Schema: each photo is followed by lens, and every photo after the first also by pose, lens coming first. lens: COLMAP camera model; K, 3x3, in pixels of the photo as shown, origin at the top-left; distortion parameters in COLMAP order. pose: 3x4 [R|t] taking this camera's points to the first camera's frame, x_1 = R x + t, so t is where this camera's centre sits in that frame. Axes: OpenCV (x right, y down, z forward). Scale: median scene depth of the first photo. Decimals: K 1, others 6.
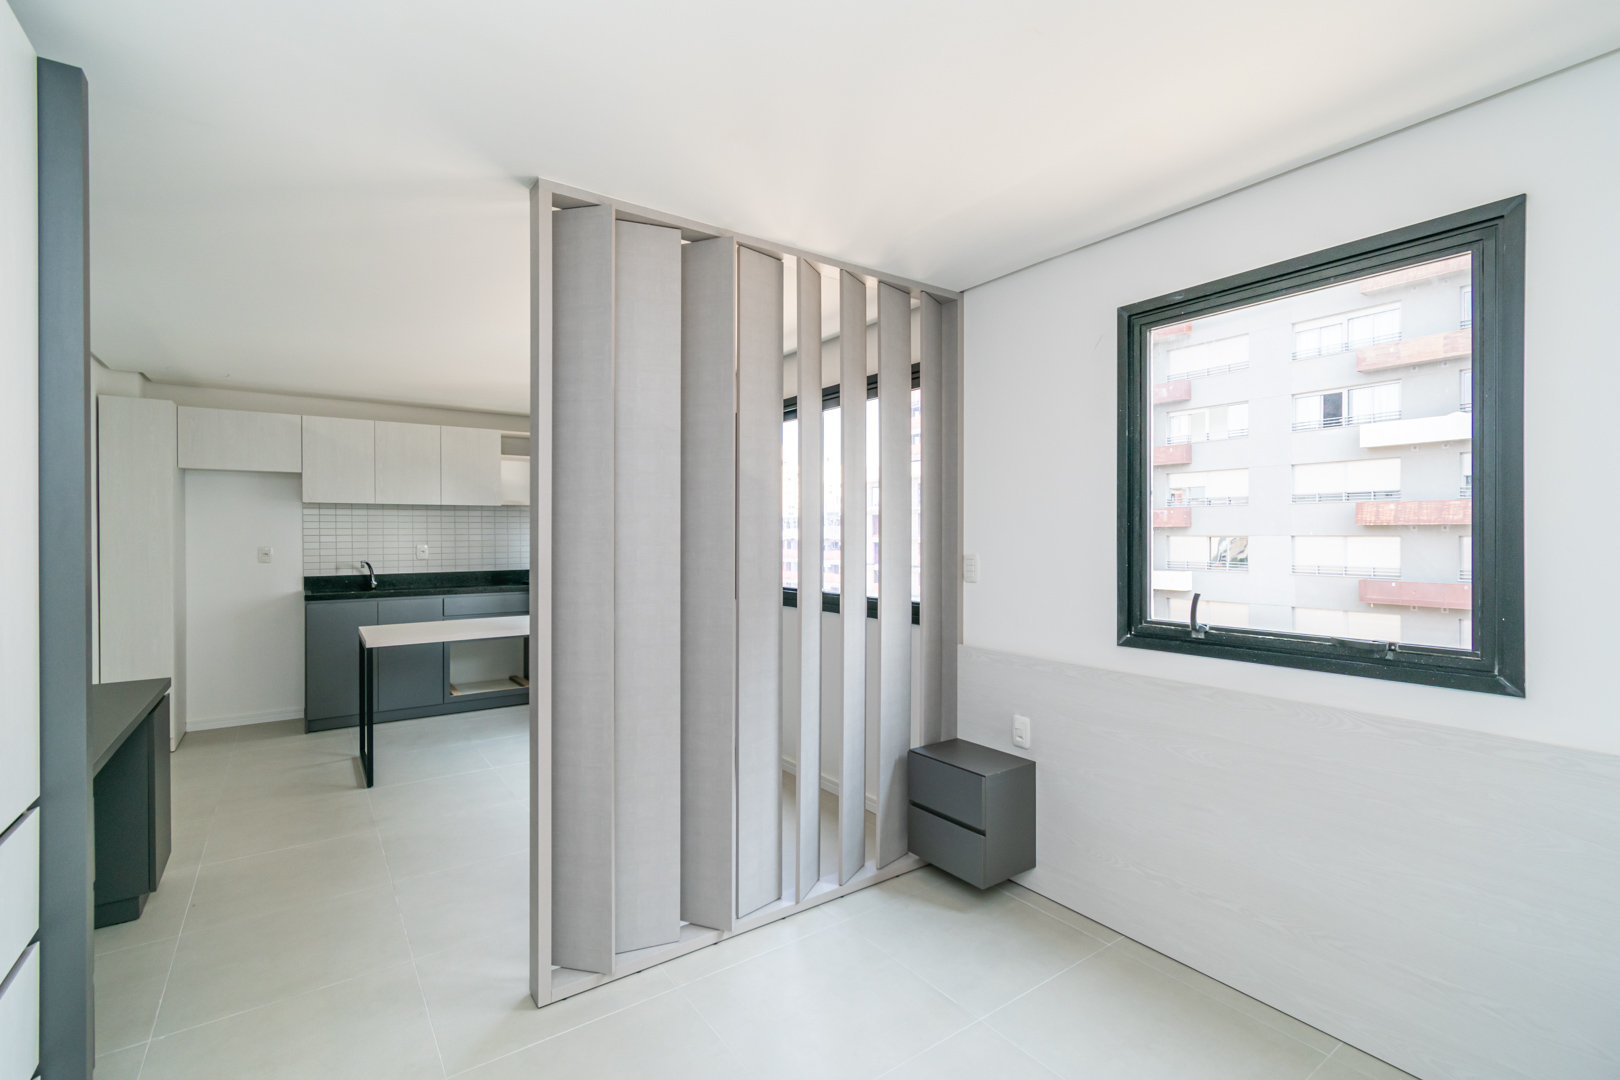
lens RADIAL K [[726.8, 0, 828.5], [0, 726.8, 537.0], [0, 0, 1]] dist [0.000893, -0.000764]
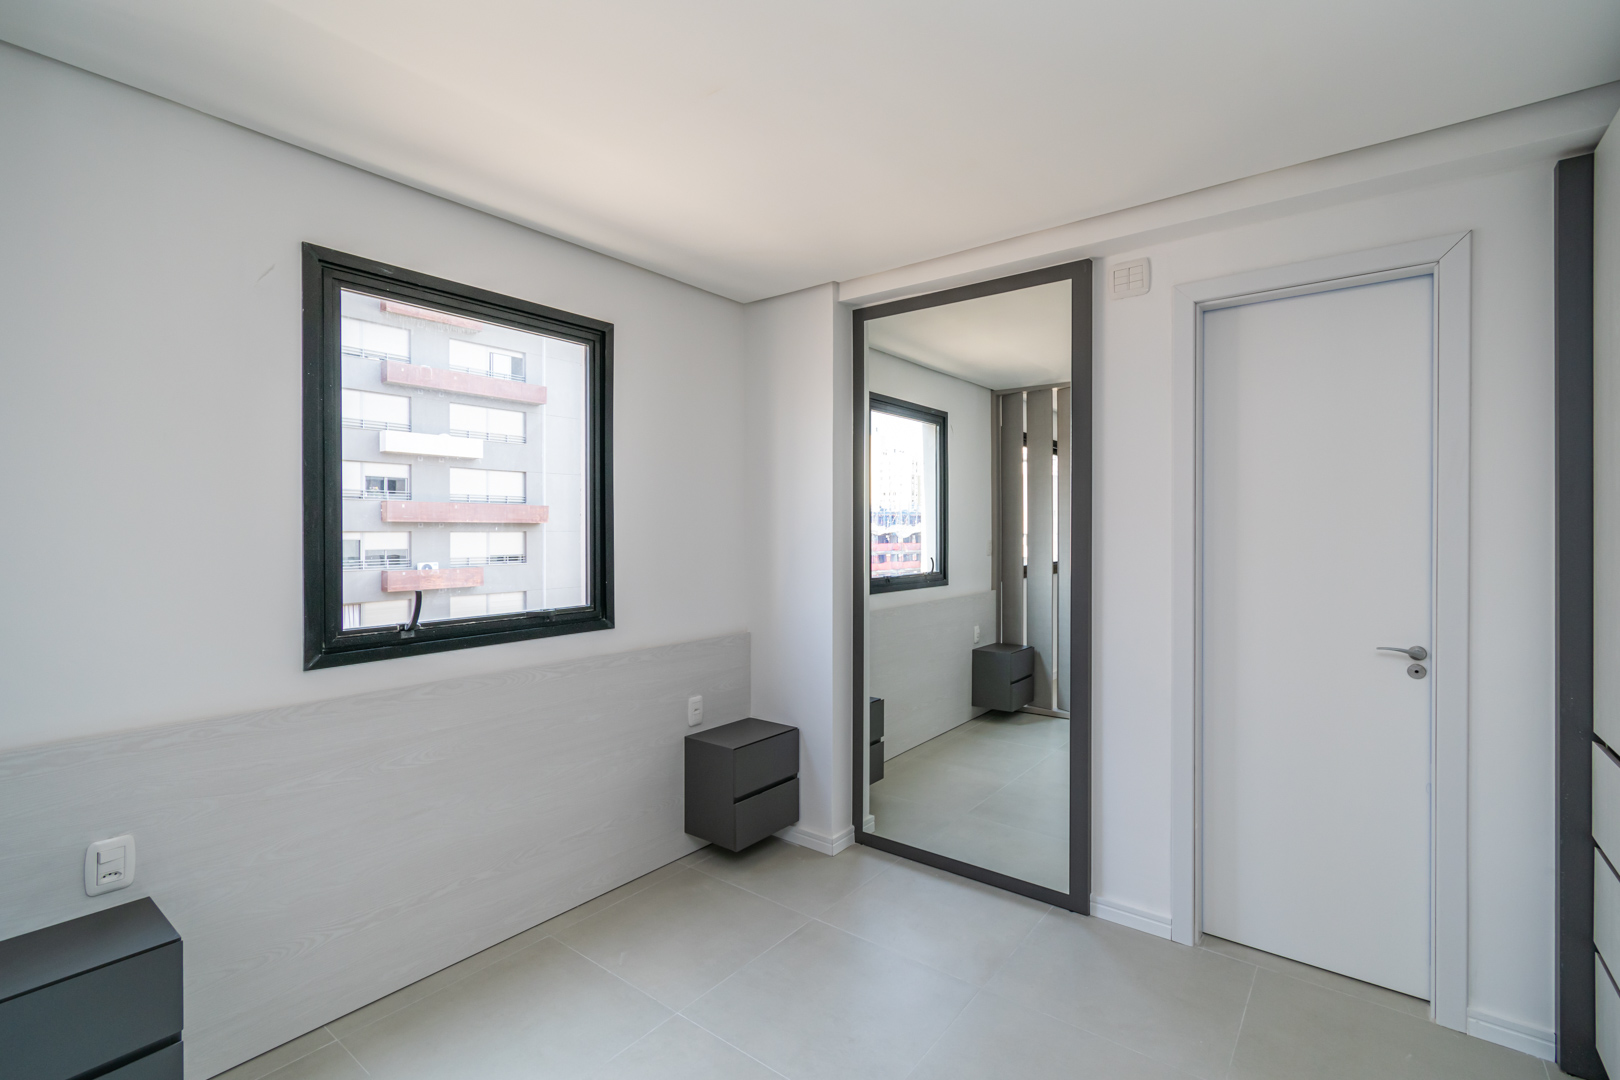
lens RADIAL K [[726.8, 0, 797.7], [0, 726.8, 536.9], [0, 0, 1]] dist [0.000893, -0.000764]
pose [[-0.268938, -0.006671, 0.963134, -0.432546], [0.004636, 0.999955, 0.008220, 0.000475], [-0.963146, 0.006676, -0.268895, 0.597265]]
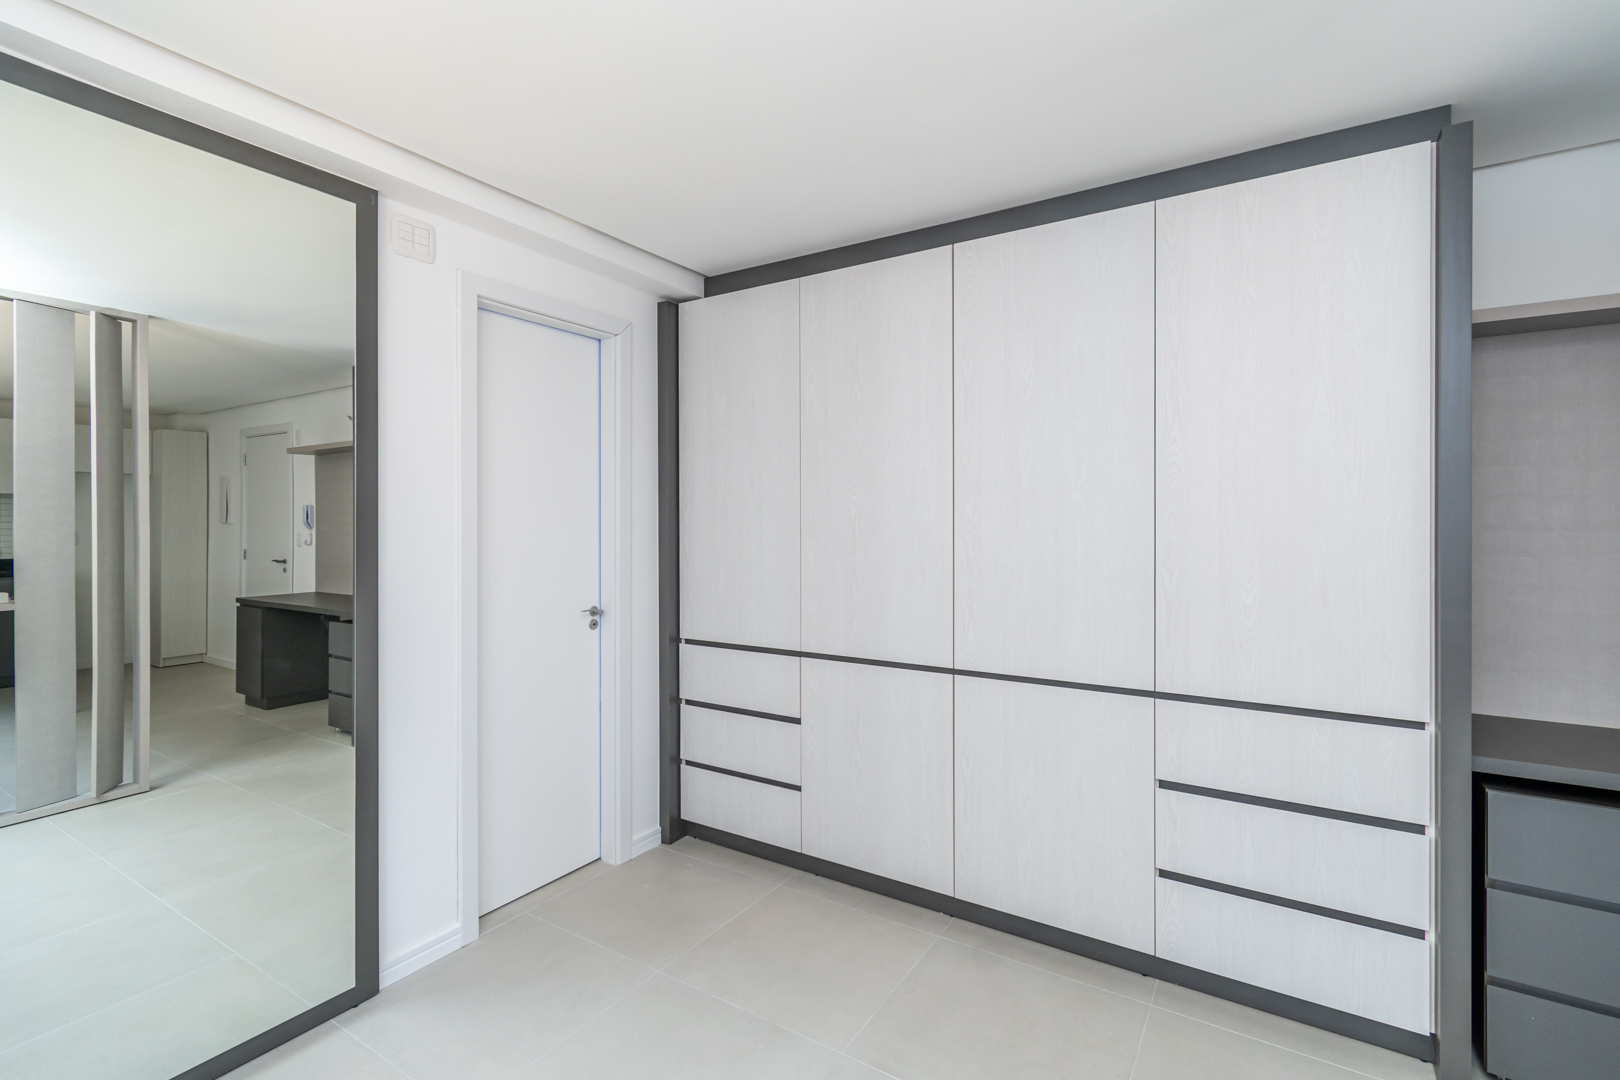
lens RADIAL K [[726.8, 0, 805.7], [0, 726.8, 525.3], [0, 0, 1]] dist [0.000893, -0.000764]
pose [[-0.933257, 0.004337, -0.359182, 0.183030], [0.001408, 0.999964, 0.008416, -0.001132], [0.359205, 0.007349, -0.933230, 0.847142]]
